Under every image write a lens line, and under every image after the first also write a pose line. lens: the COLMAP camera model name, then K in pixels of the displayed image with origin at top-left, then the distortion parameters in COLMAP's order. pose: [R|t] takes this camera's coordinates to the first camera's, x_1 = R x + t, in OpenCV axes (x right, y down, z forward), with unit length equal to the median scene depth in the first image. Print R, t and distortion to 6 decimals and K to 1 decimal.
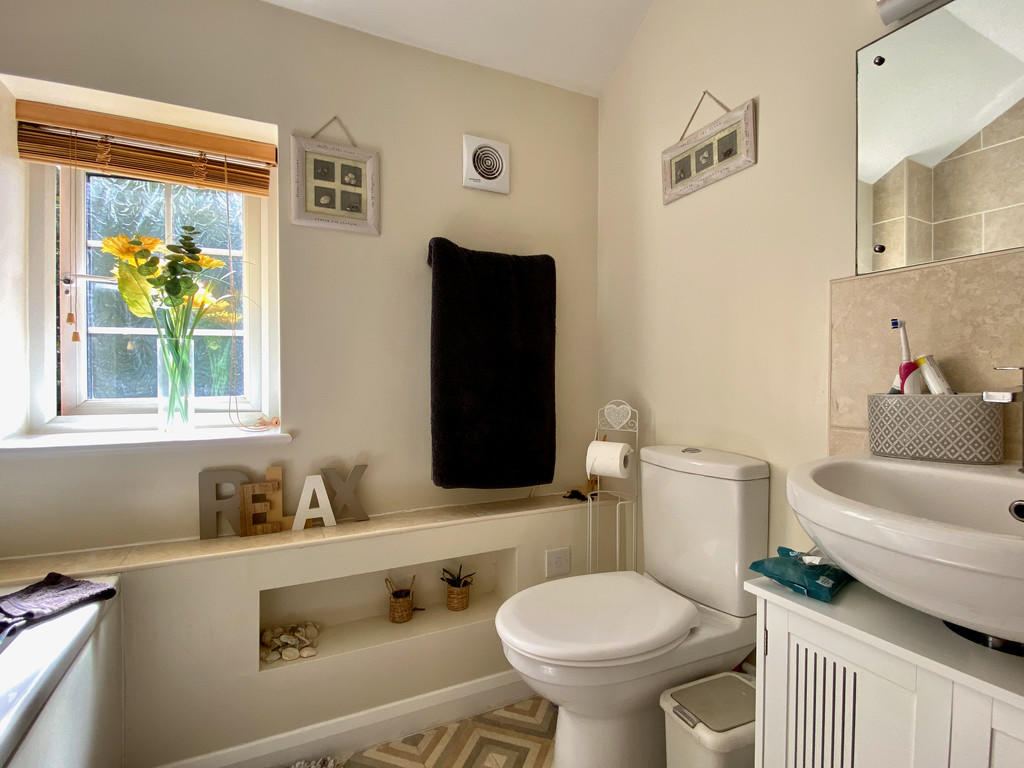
lens RADIAL K [[490.7, 0, 512.3], [0, 490.7, 386.6], [0, 0, 1]] dist [-0.014420, -0.004667]
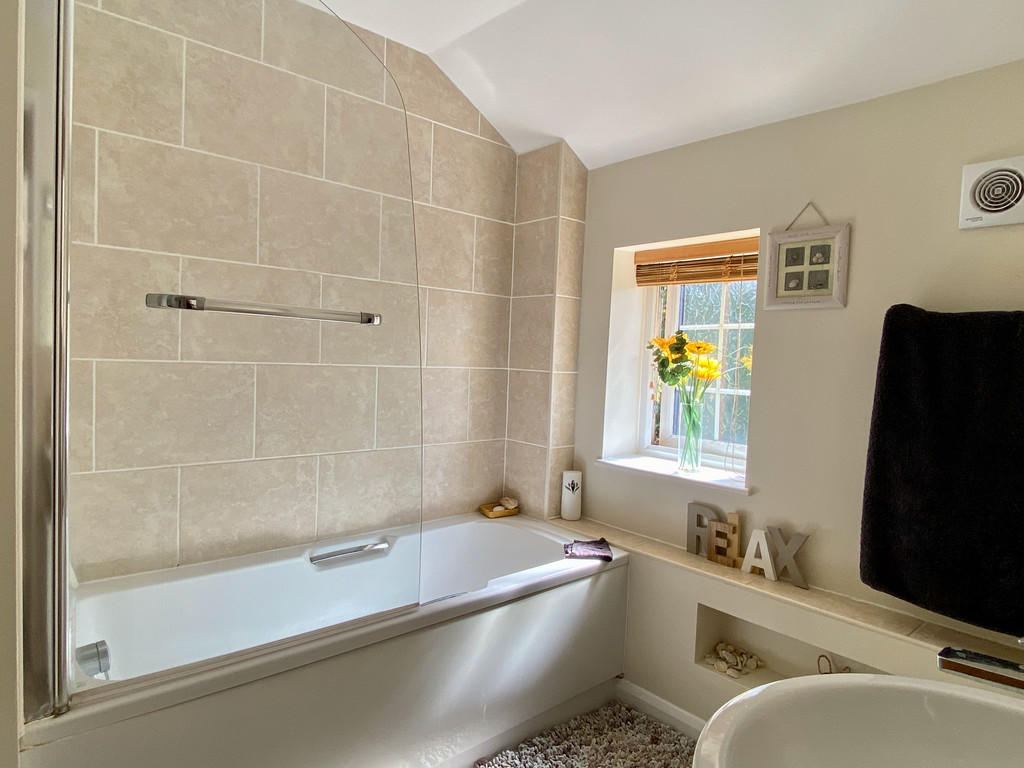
lens RADIAL K [[596.3, 0, 512.3], [0, 596.3, 383.2], [0, 0, 1]] dist [-0.021422, -0.003515]
pose [[0.248223, 0.051815, -0.967316, 0.759509], [-0.056877, 0.997625, 0.038844, -0.178849], [0.967032, 0.045376, 0.250581, 0.073929]]
